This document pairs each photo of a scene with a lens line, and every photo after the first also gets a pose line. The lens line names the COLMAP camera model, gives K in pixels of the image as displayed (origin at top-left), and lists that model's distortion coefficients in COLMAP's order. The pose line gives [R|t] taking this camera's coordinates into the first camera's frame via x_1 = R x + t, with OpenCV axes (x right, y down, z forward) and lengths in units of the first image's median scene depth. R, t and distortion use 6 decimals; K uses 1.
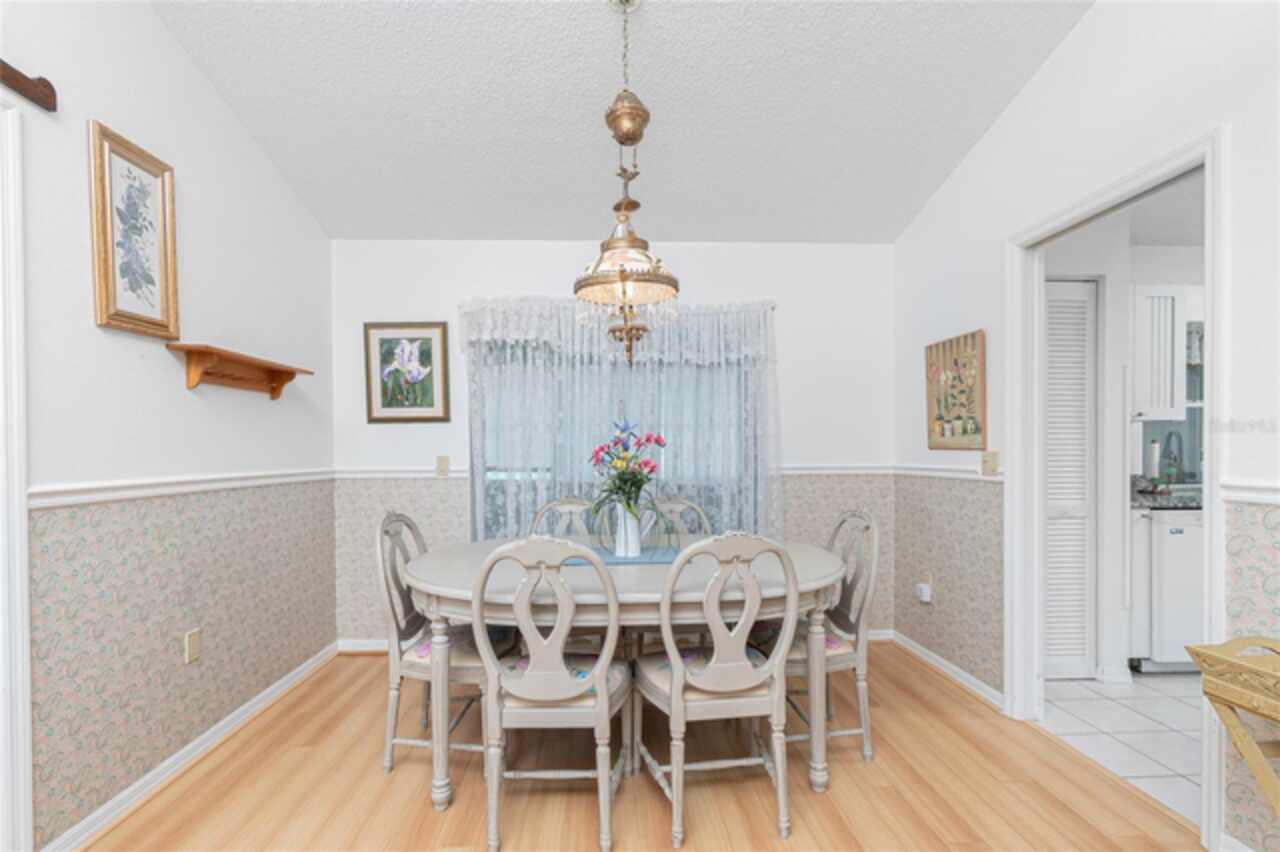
lens RADIAL K [[555.7, 0, 641.6], [0, 555.7, 453.2], [0, 0, 1]] dist [-0.000487, -0.000109]
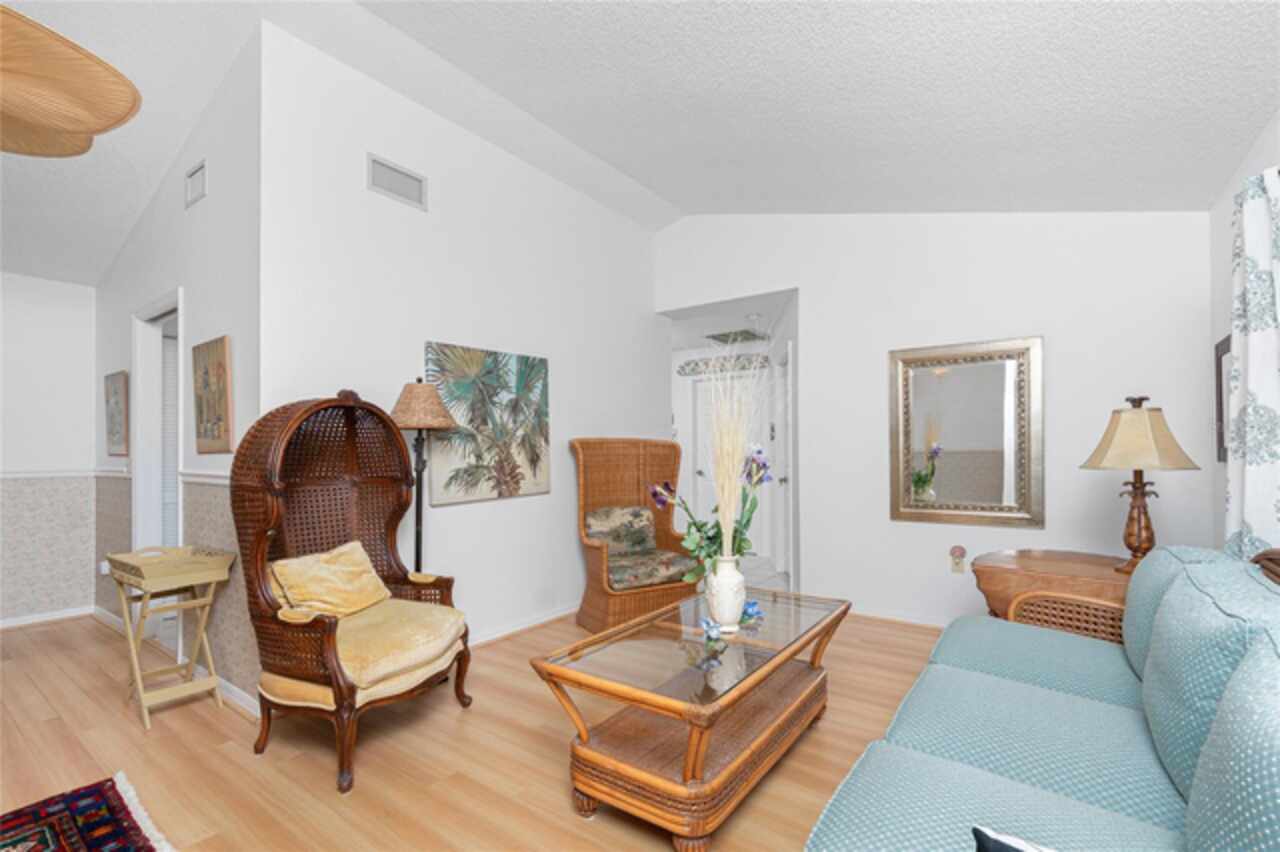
lens RADIAL K [[562.0, 0, 636.2], [0, 562.0, 452.8], [0, 0, 1]] dist [-0.002898, -0.000461]
pose [[0.634582, 0.003467, 0.772848, 0.340276], [0.007403, 0.999917, -0.010564, 0.011029], [-0.772820, 0.012425, 0.634503, -0.906346]]
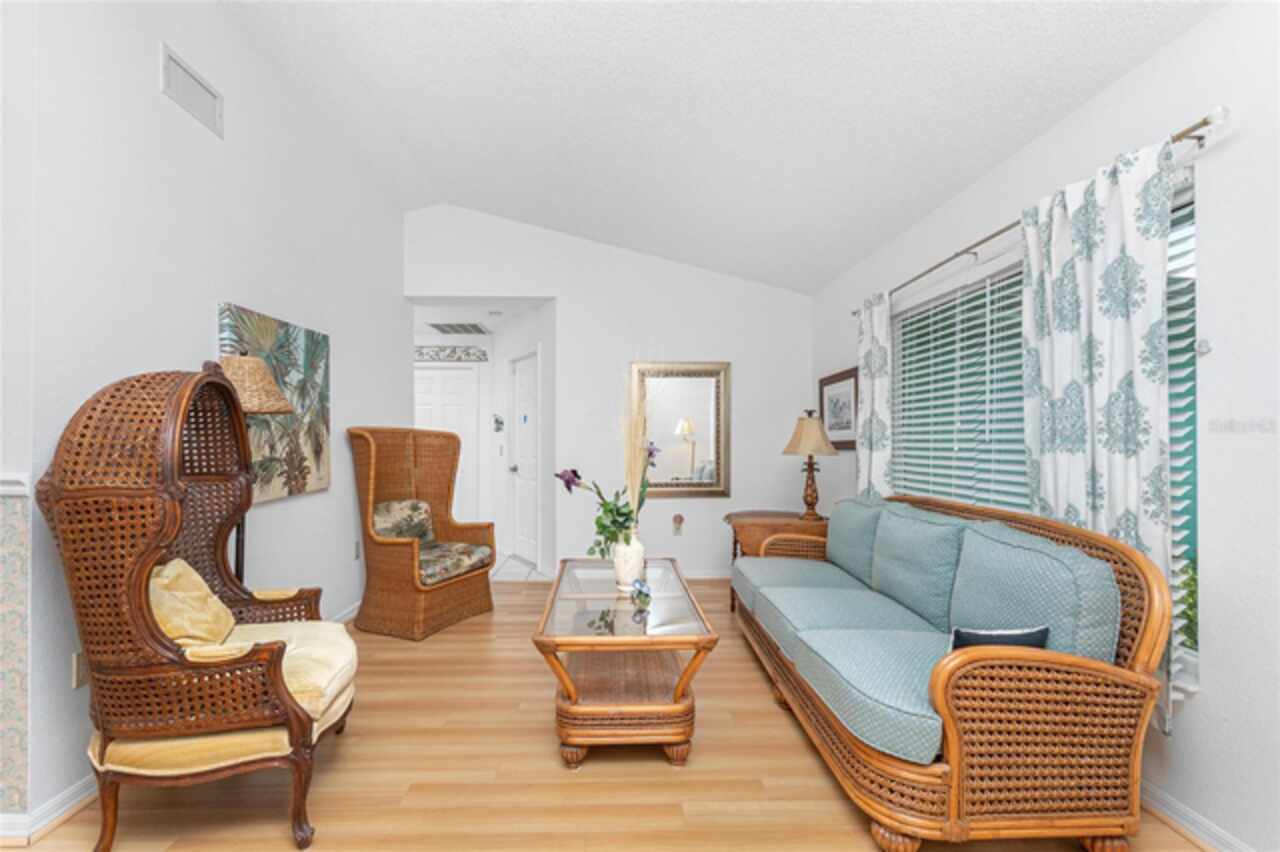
lens RADIAL K [[571.9, 0, 620.6], [0, 571.9, 438.1], [0, 0, 1]] dist [0.000964, -0.000055]
pose [[0.029438, 0.013318, 0.999478, 0.026490], [0.008933, 0.999868, -0.013586, 0.006643], [-0.999527, 0.009328, 0.029315, -0.486548]]
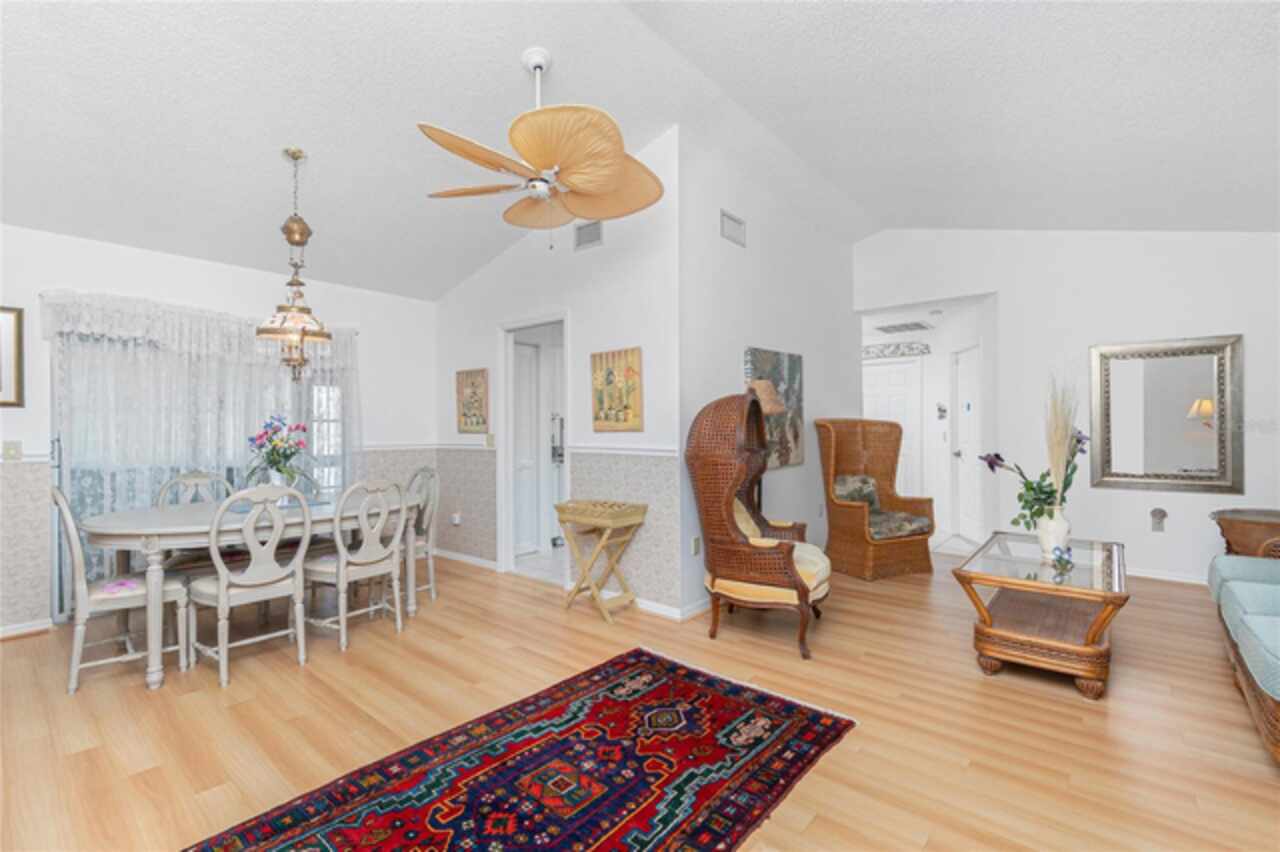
lens RADIAL K [[565.0, 0, 629.9], [0, 565.0, 423.3], [0, 0, 1]] dist [-0.001205, 0.000506]
pose [[0.691125, 0.008809, 0.722681, -0.420751], [0.006788, 0.999802, -0.018679, -0.000773], [-0.722703, 0.017815, 0.690929, -0.651995]]
